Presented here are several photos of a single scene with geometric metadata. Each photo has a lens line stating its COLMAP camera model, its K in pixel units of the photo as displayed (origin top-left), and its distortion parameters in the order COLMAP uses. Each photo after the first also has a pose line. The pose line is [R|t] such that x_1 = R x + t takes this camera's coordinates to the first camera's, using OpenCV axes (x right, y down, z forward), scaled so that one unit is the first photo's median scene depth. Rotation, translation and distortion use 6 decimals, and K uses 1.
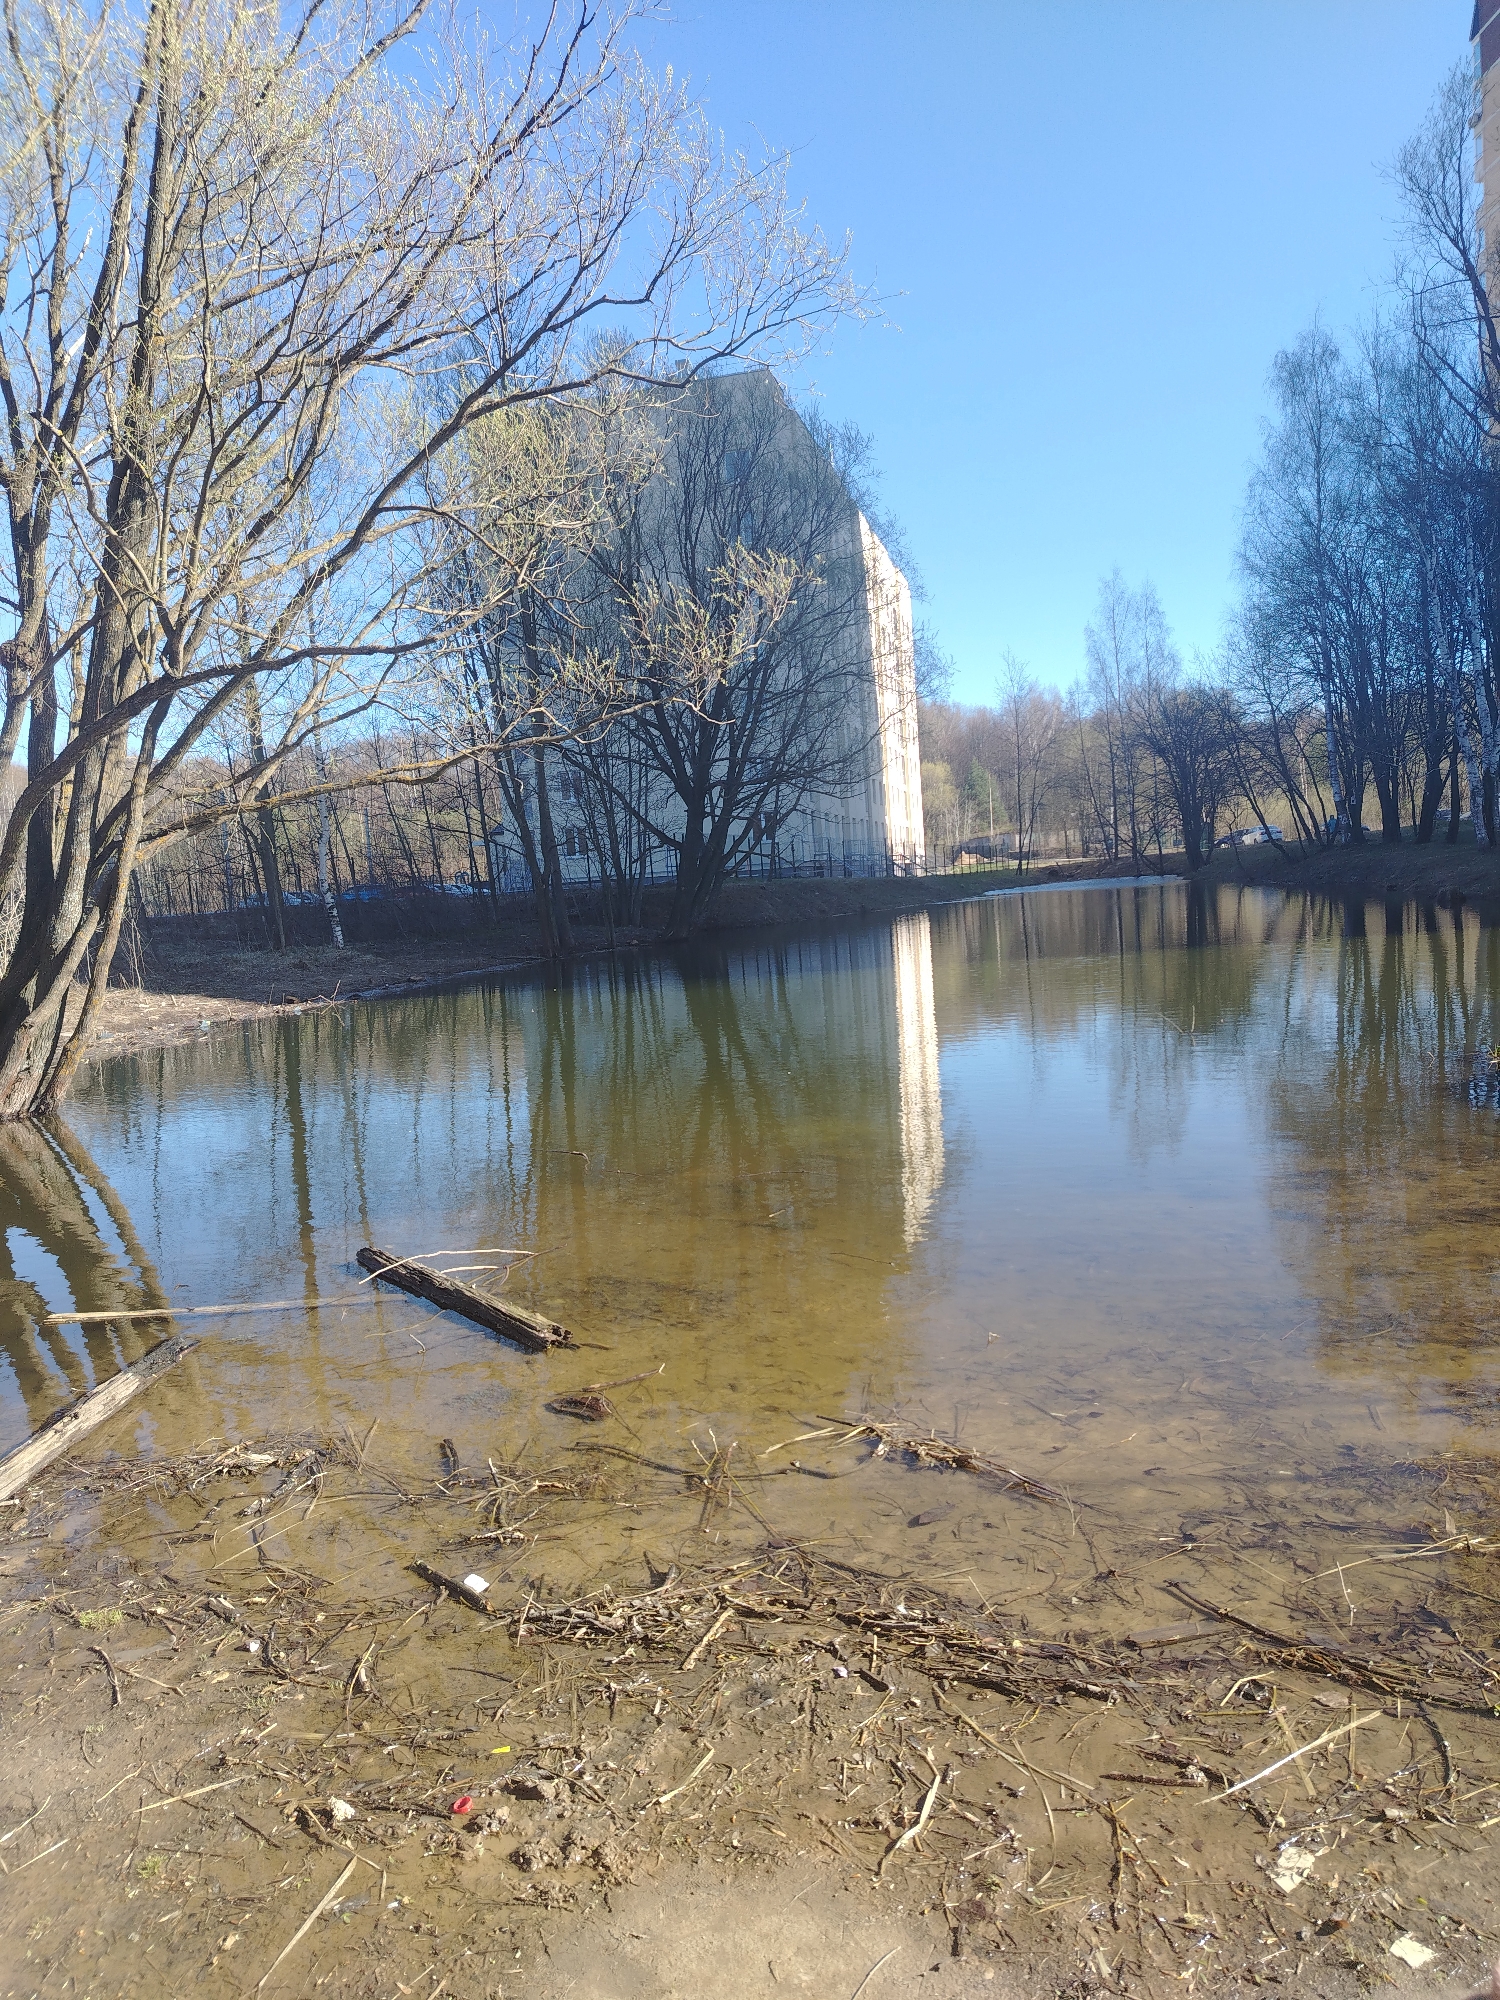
lens RADIAL K [[1383.8, 0, 765.0], [0, 1383.8, 987.5], [0, 0, 1]] dist [0.054626, -0.065108]
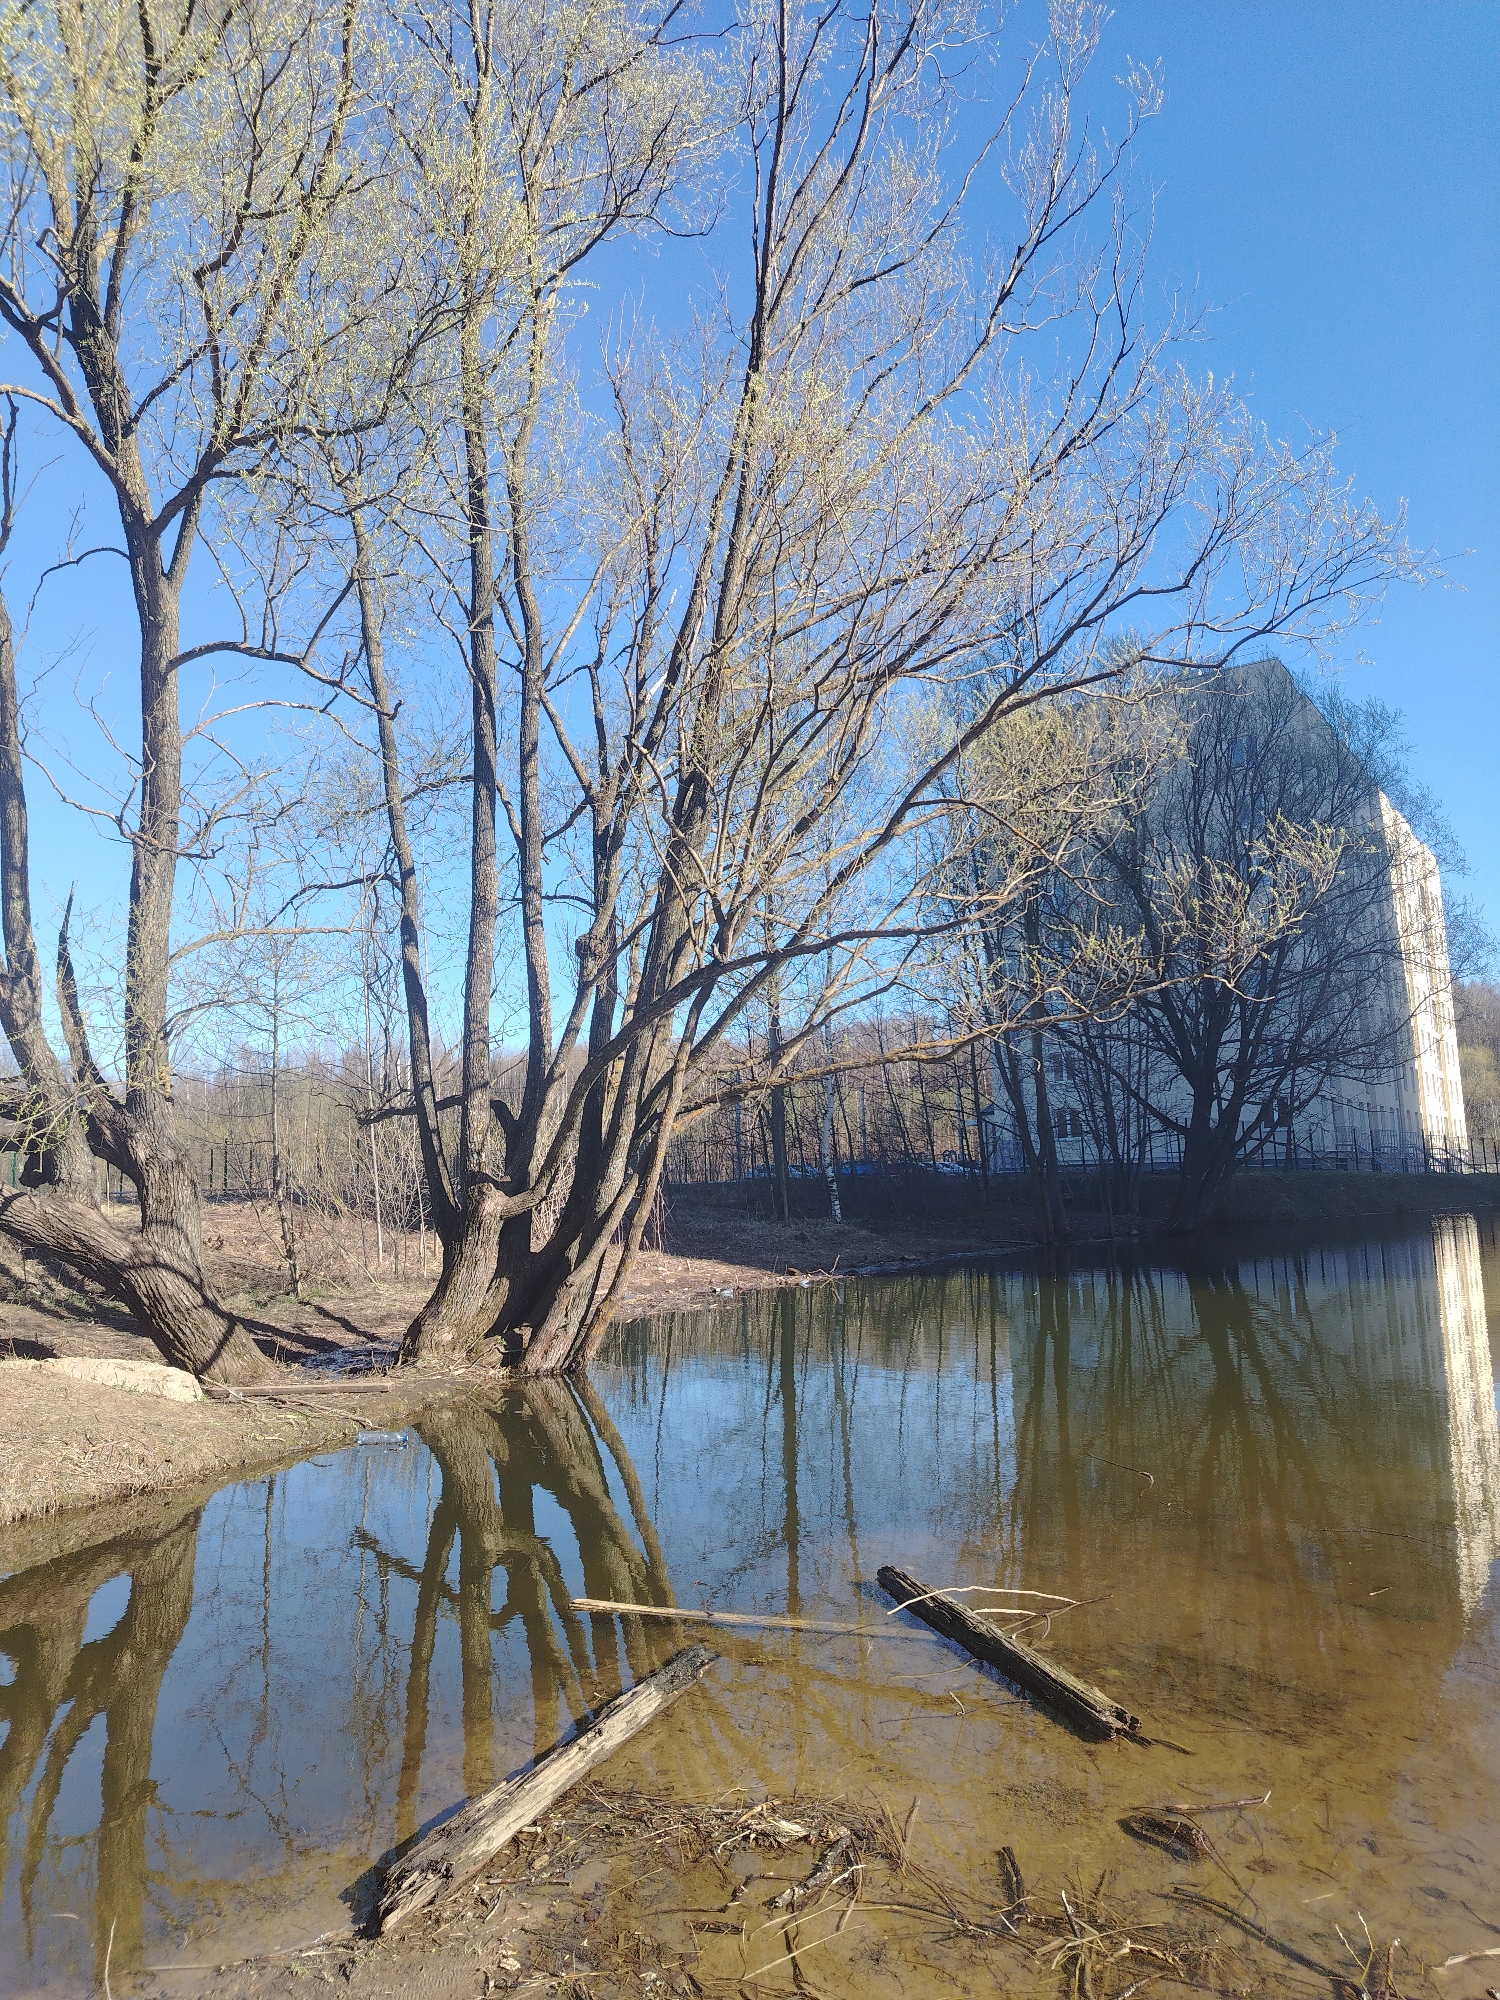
lens RADIAL K [[1383.8, 0, 765.0], [0, 1383.8, 987.5], [0, 0, 1]] dist [0.054626, -0.065108]
pose [[0.940191, -0.007694, -0.340560, -0.021349], [-0.060633, 0.980001, -0.189531, -0.002415], [0.335208, 0.198845, 0.920922, 0.025853]]
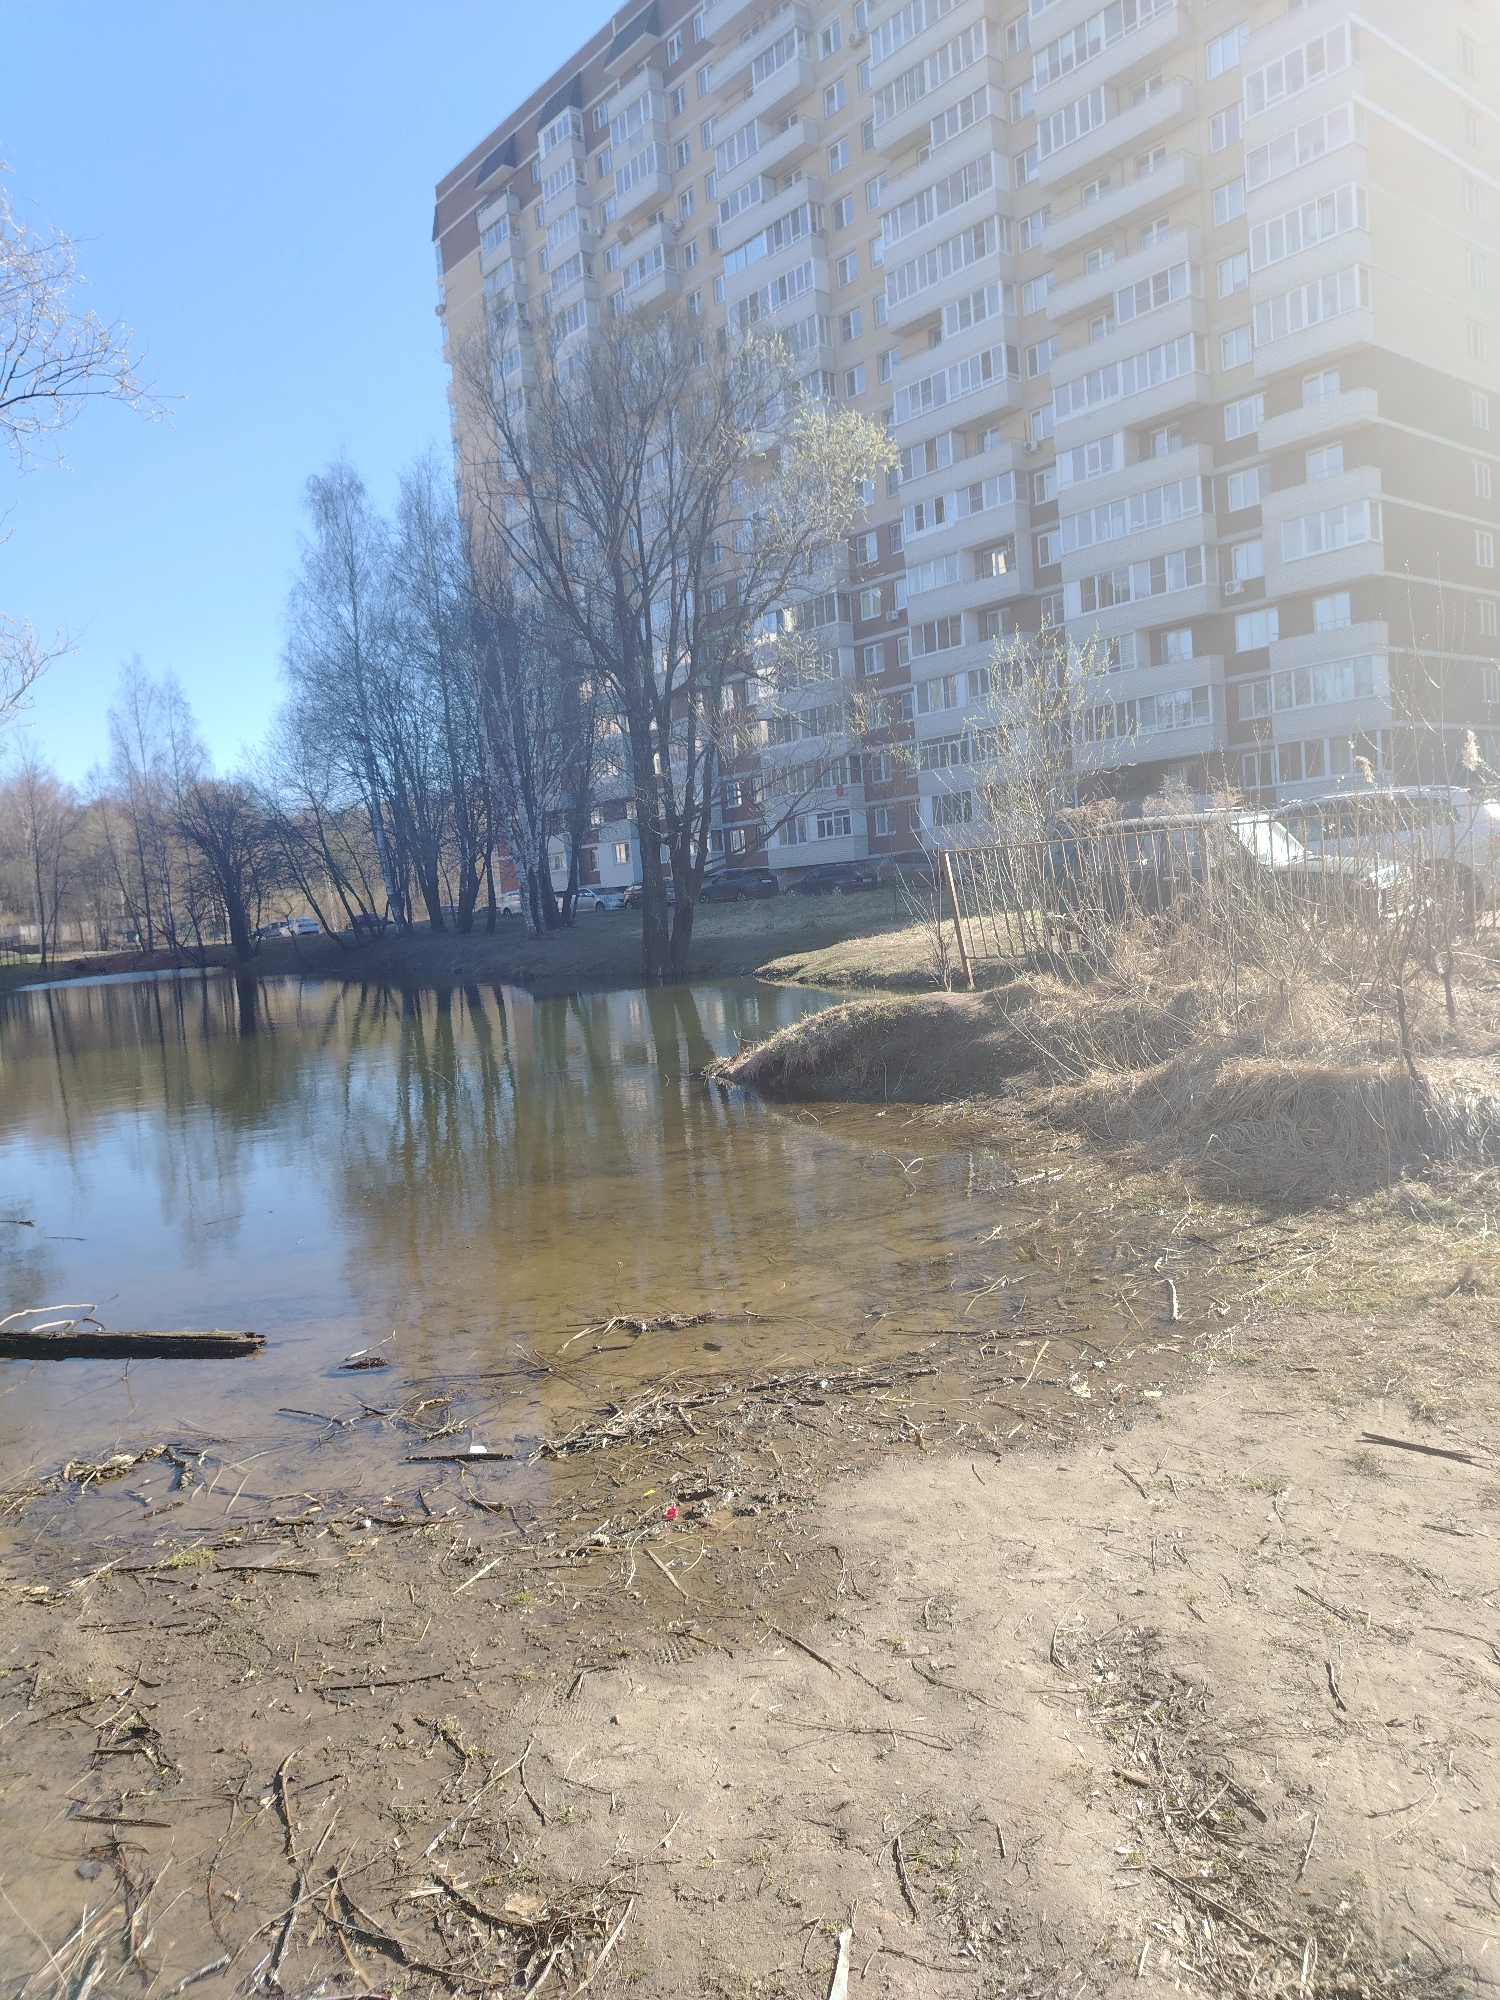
lens RADIAL K [[1383.8, 0, 765.0], [0, 1383.8, 987.5], [0, 0, 1]] dist [0.054626, -0.065108]
pose [[0.771207, -0.030024, 0.635876, -0.180616], [0.073029, 0.996465, -0.041522, 0.017443], [-0.632381, 0.078459, 0.770674, -0.040328]]
